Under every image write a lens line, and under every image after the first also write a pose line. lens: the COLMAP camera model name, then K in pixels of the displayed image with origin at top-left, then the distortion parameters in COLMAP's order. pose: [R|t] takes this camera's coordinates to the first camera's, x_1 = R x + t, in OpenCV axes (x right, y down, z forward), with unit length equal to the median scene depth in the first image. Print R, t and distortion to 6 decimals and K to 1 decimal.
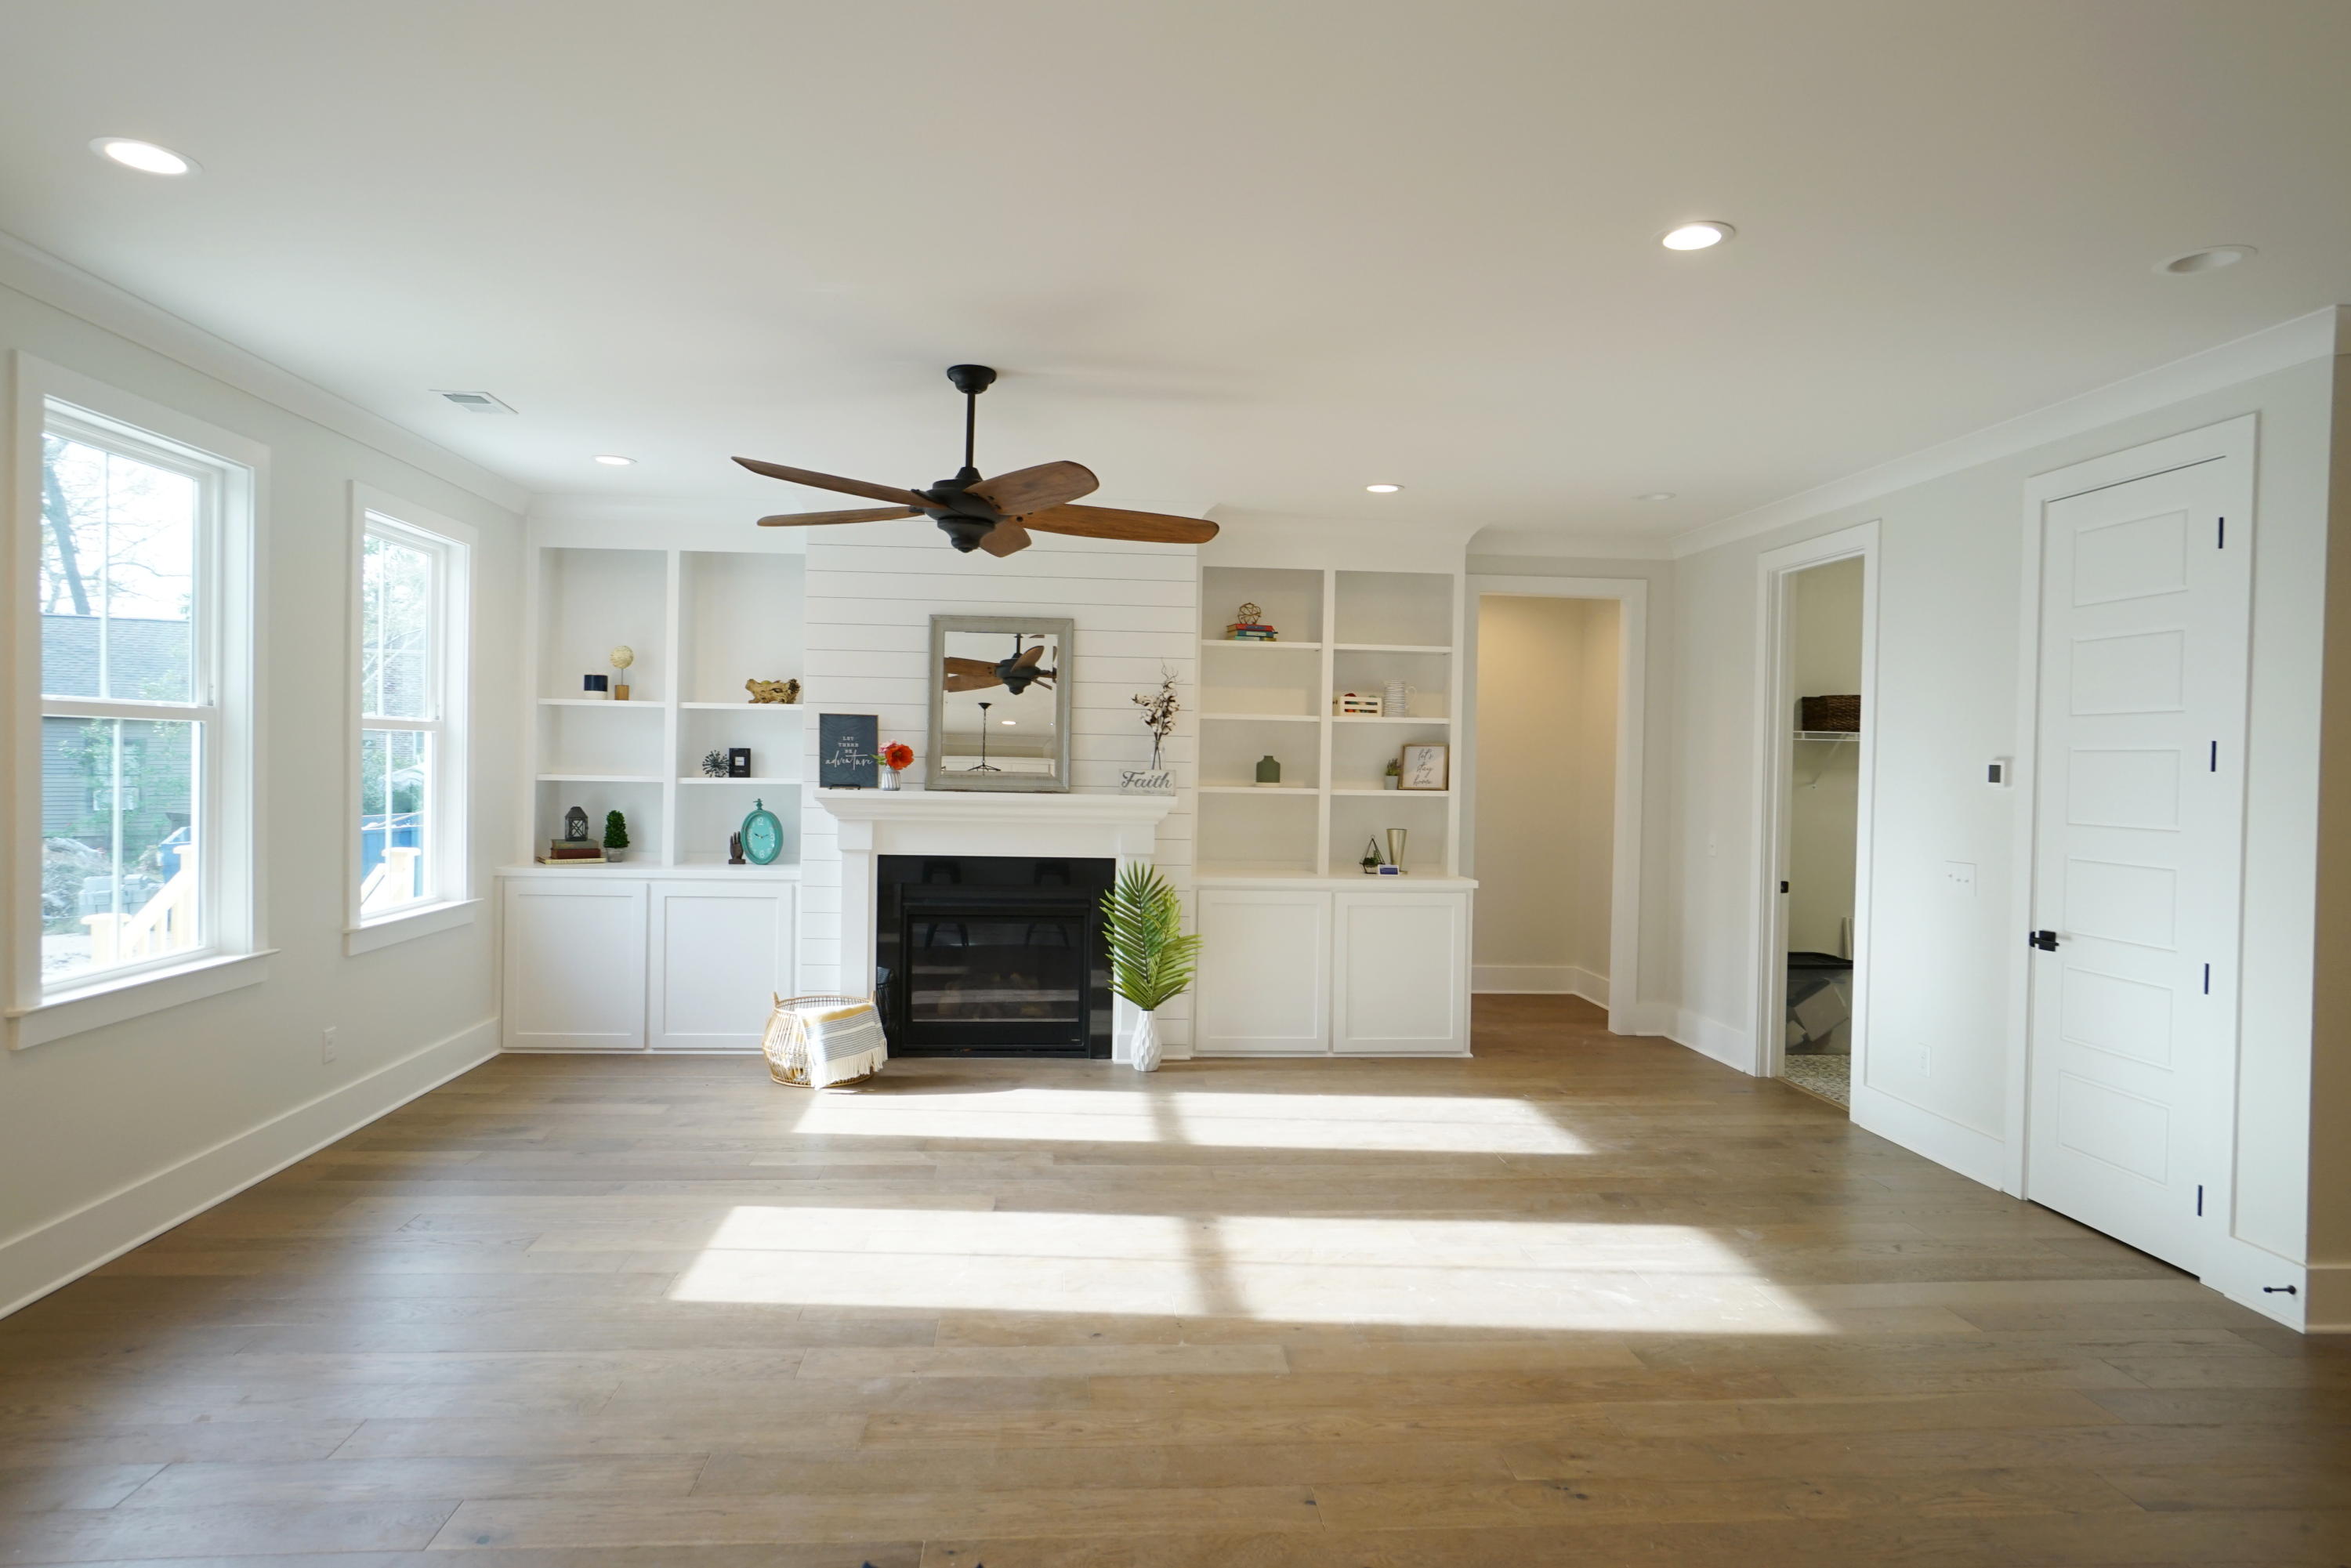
lens RADIAL K [[1284.2, 0, 1166.0], [0, 1284.2, 776.0], [0, 0, 1]] dist [-0.023980, 0.012920]
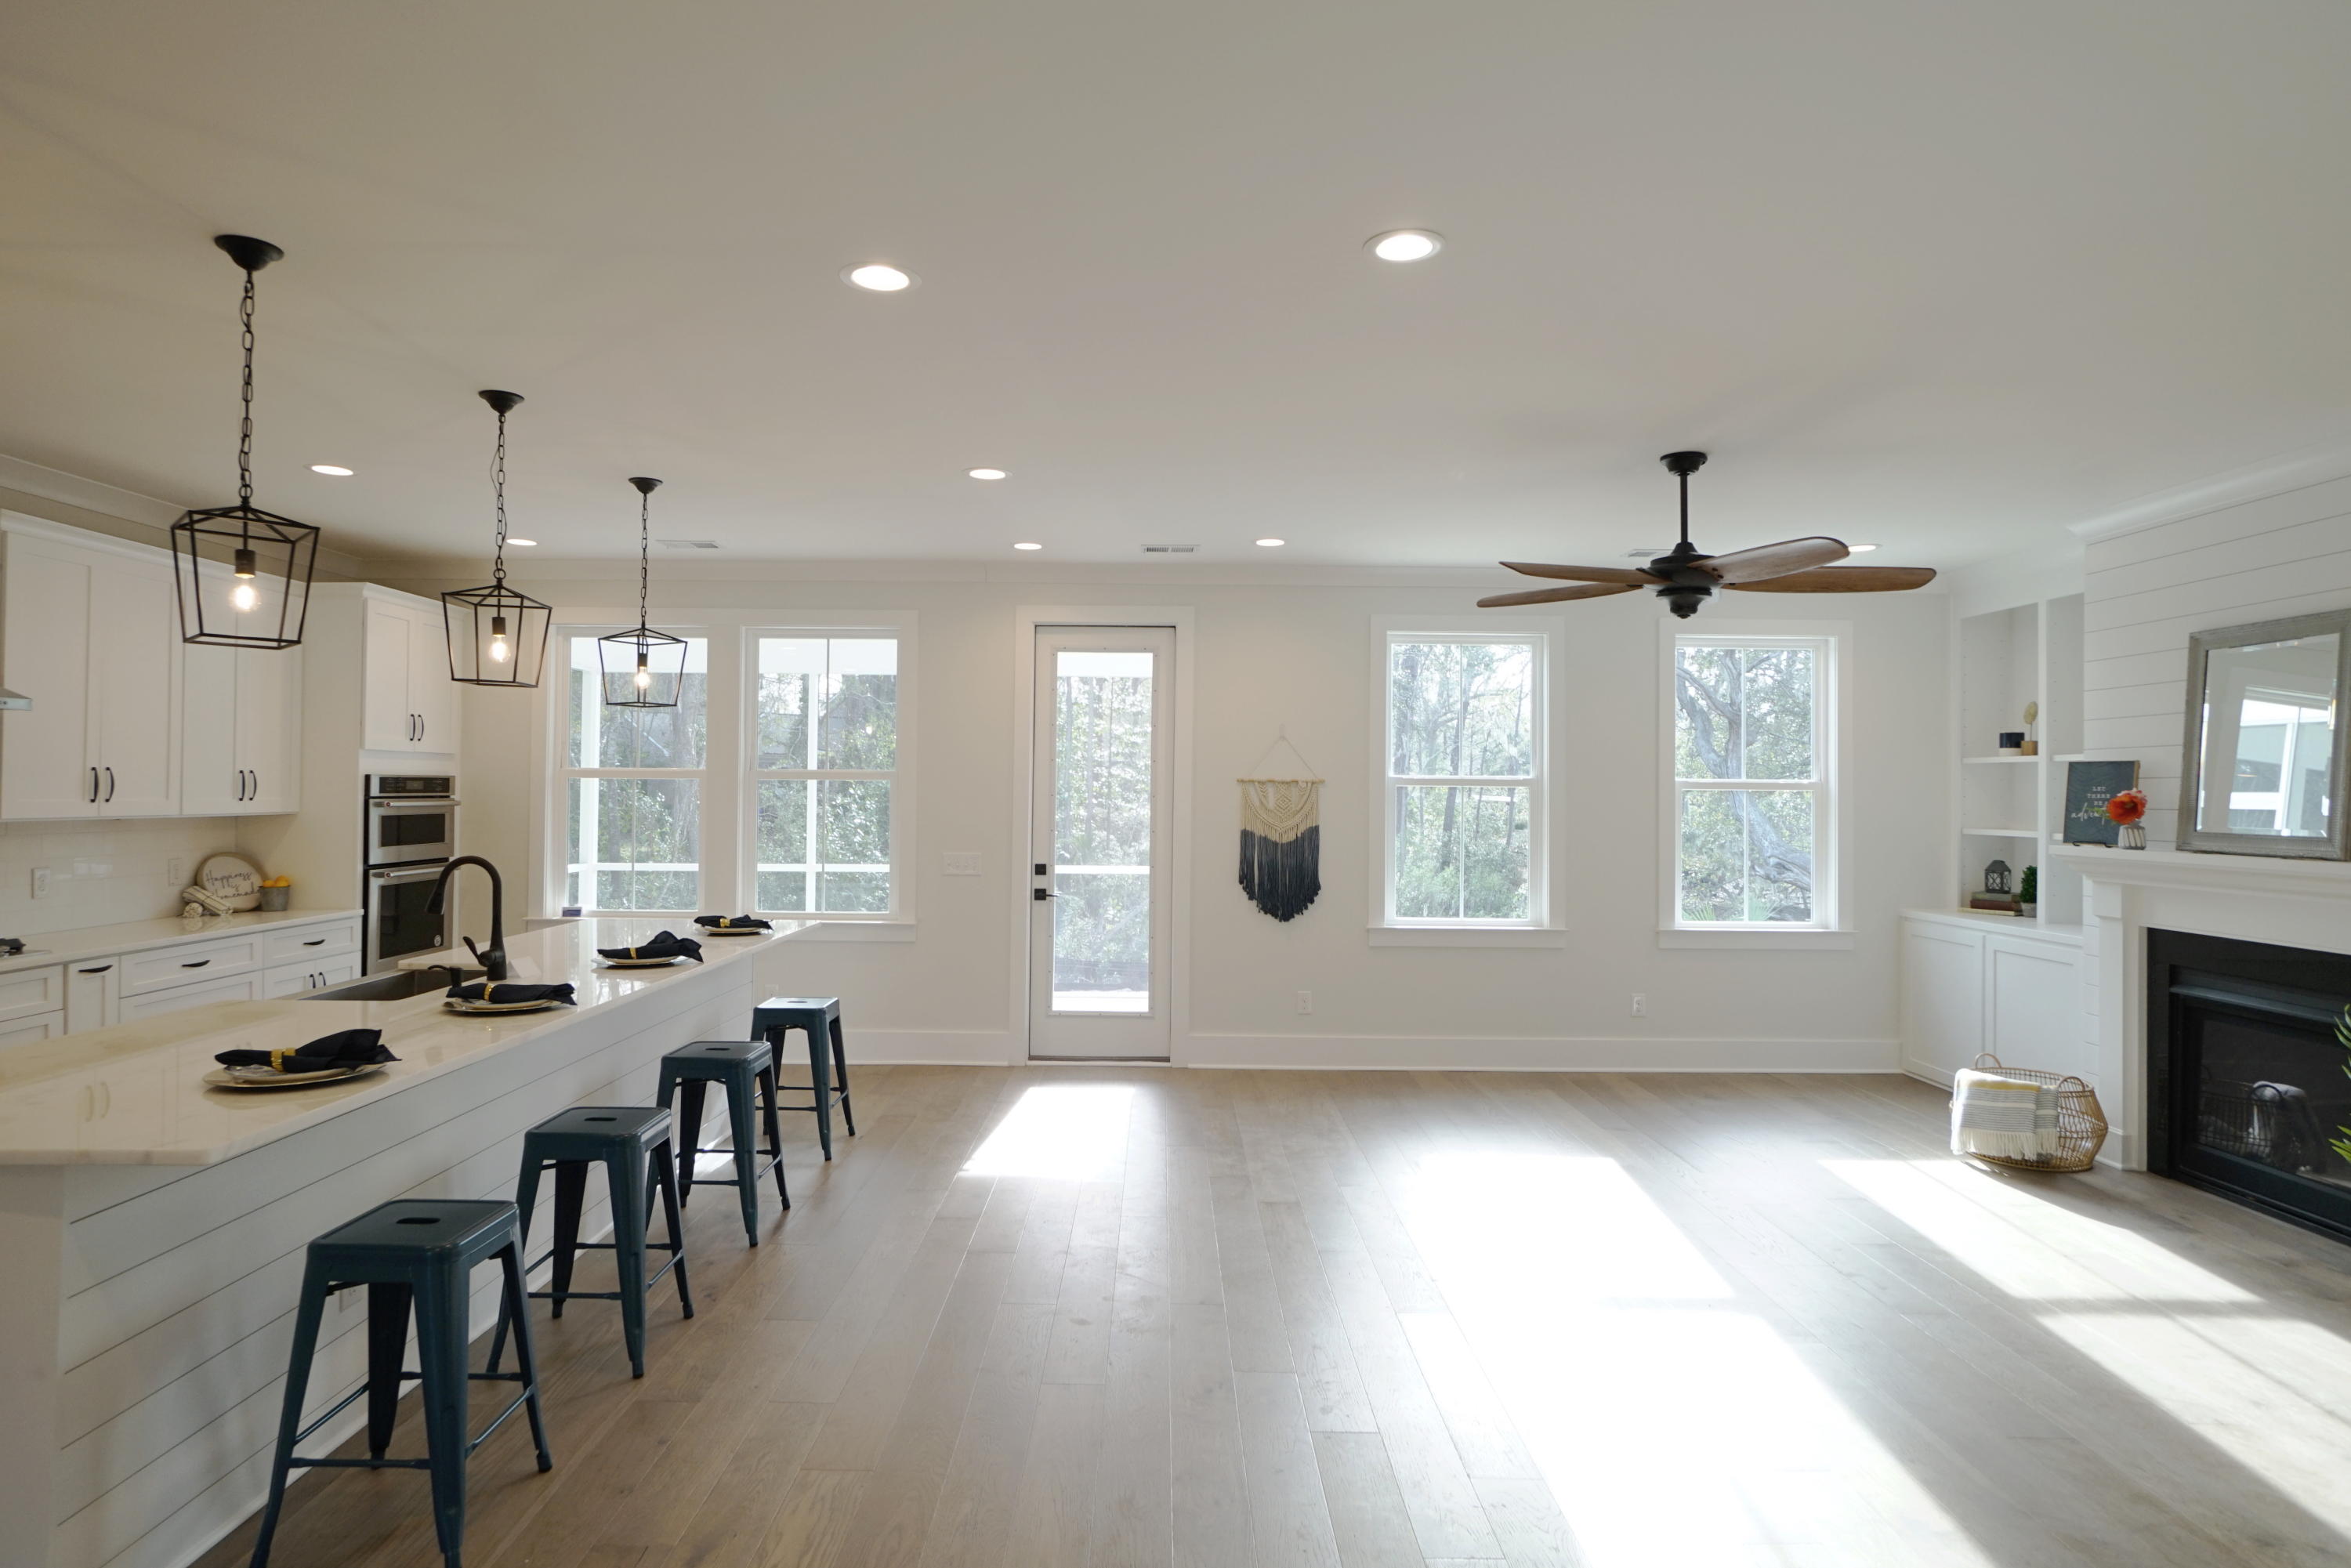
lens RADIAL K [[1284.2, 0, 1153.1], [0, 1284.2, 771.5], [0, 0, 1]] dist [-0.023980, 0.012920]
pose [[-0.090208, -0.034777, -0.995316, 0.664616], [-0.029468, 0.999046, -0.032236, 0.005830], [0.995487, 0.026422, -0.091147, 0.428482]]
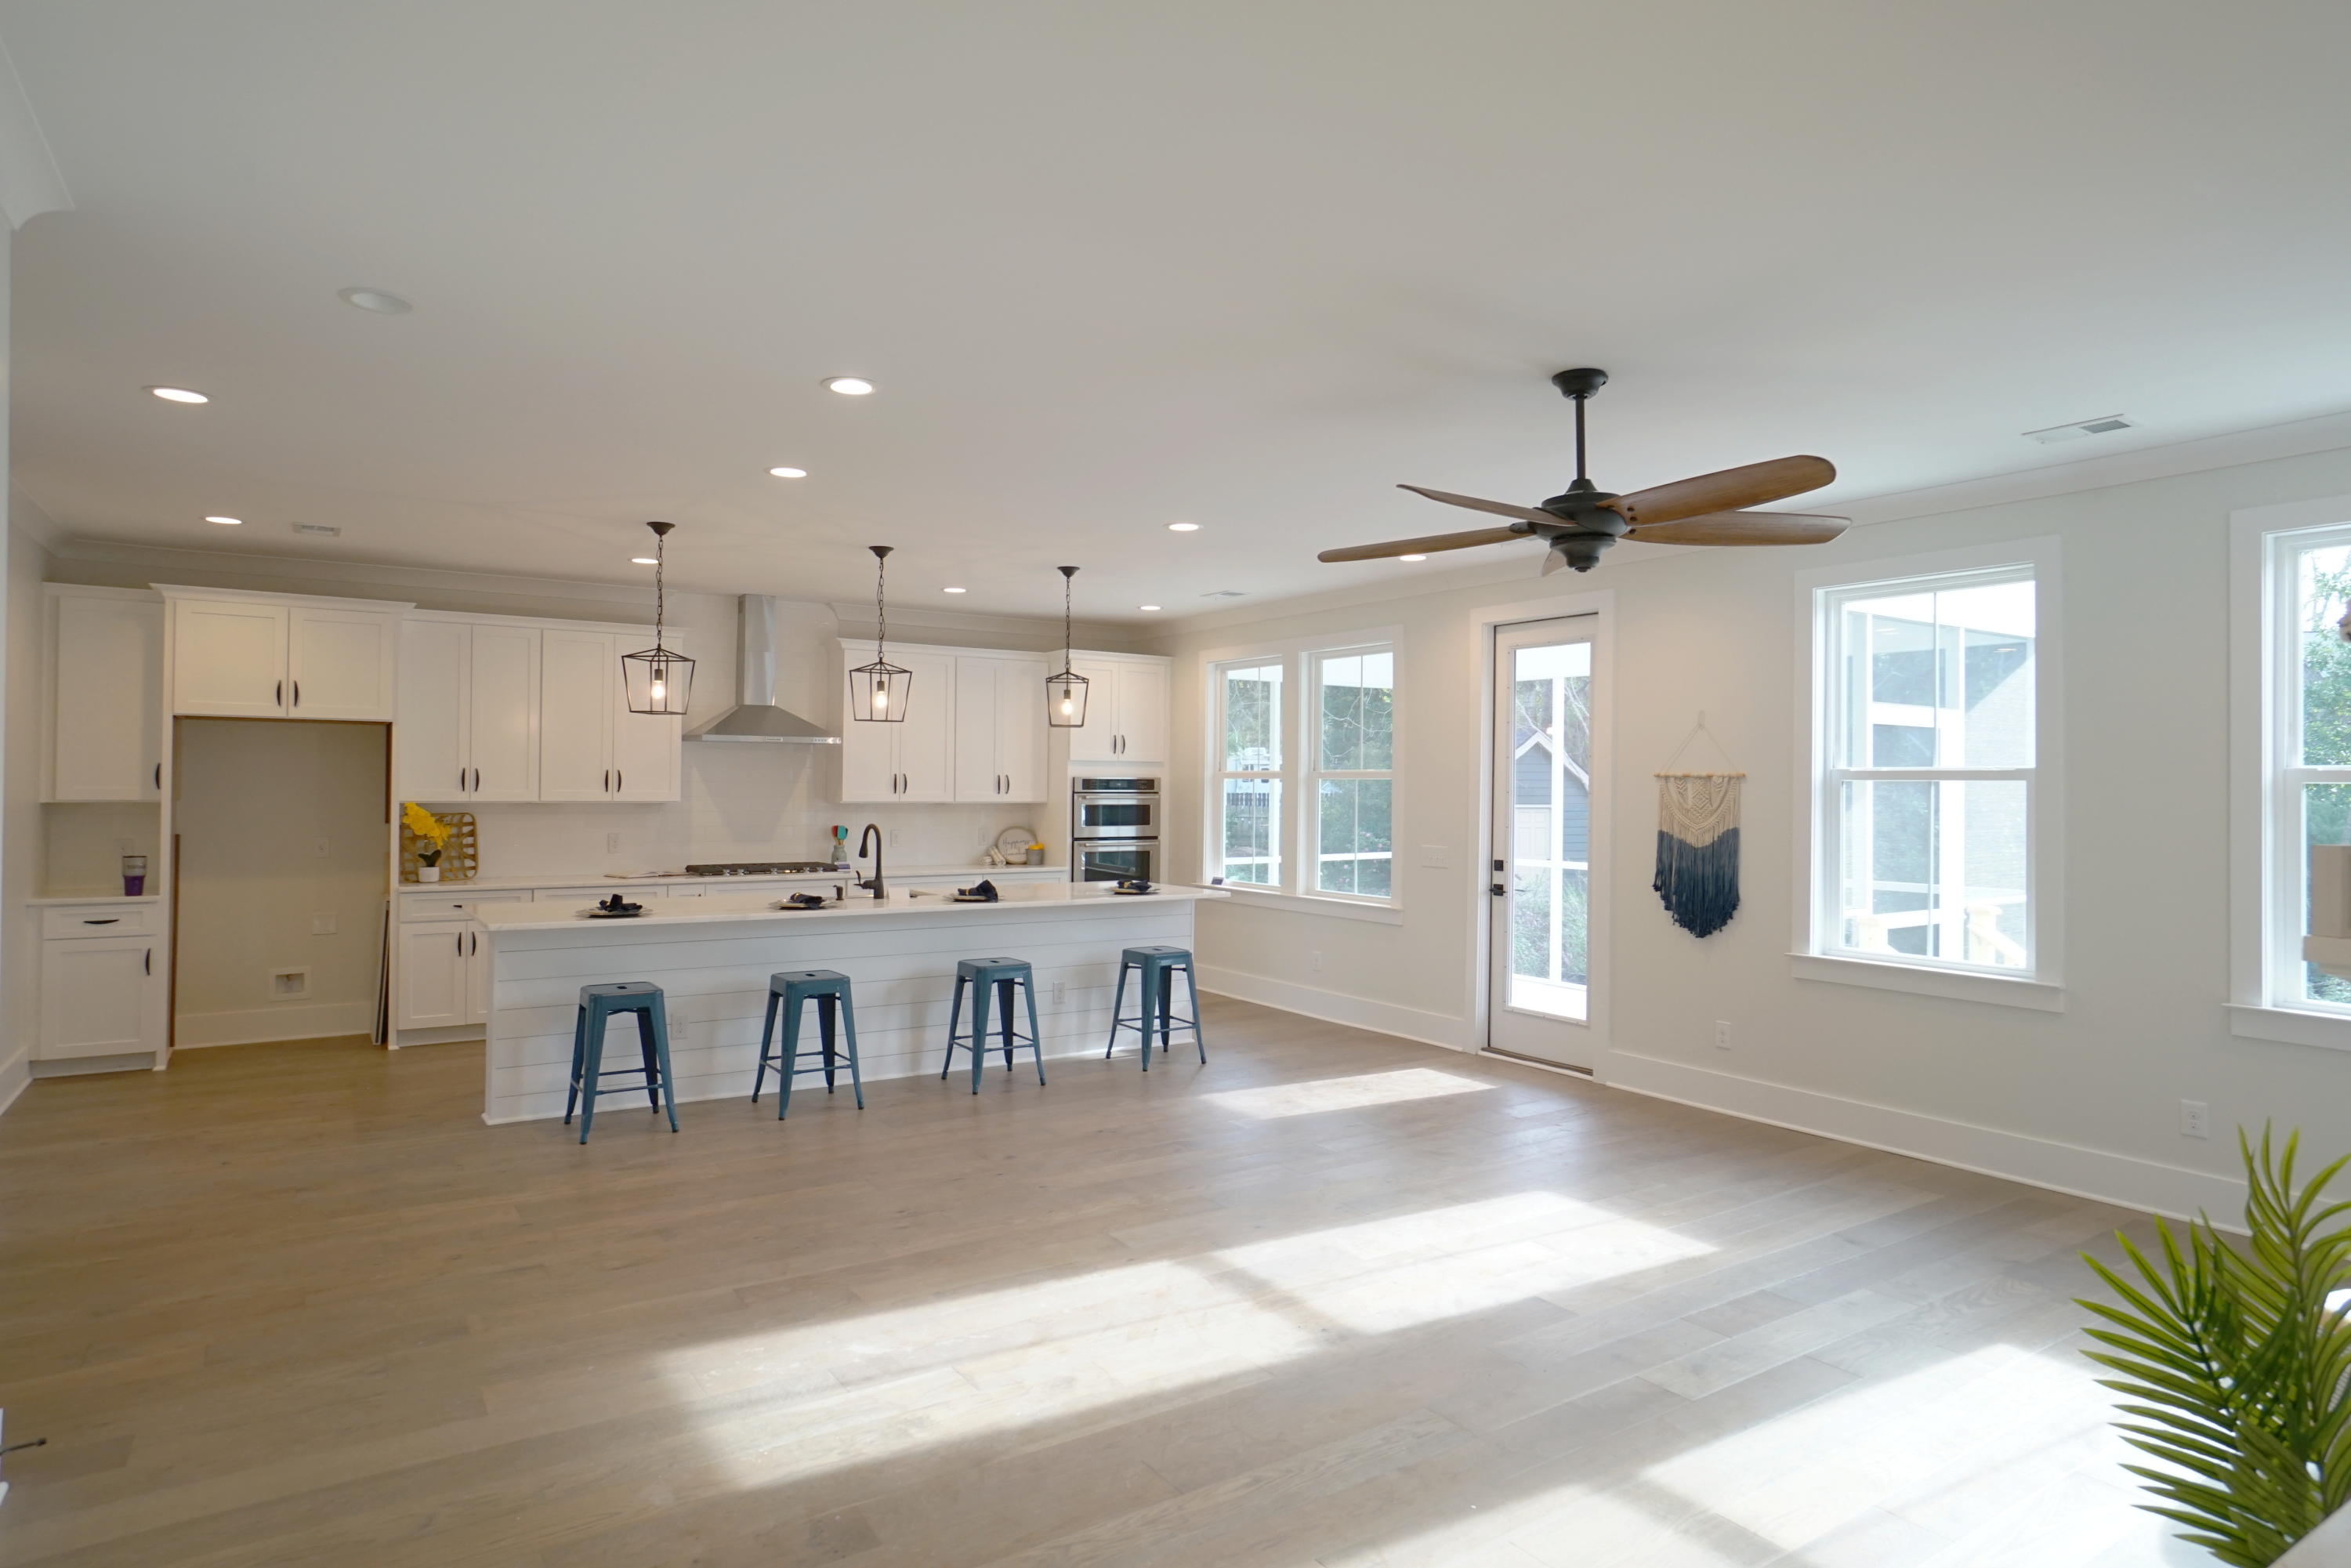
lens RADIAL K [[1284.2, 0, 1132.5], [0, 1284.2, 772.7], [0, 0, 1]] dist [-0.023980, 0.012920]
pose [[-0.878005, -0.031660, -0.477602, 0.373380], [-0.035119, 0.999382, -0.001688, -0.011859], [0.477361, 0.015291, -0.878574, 1.108991]]
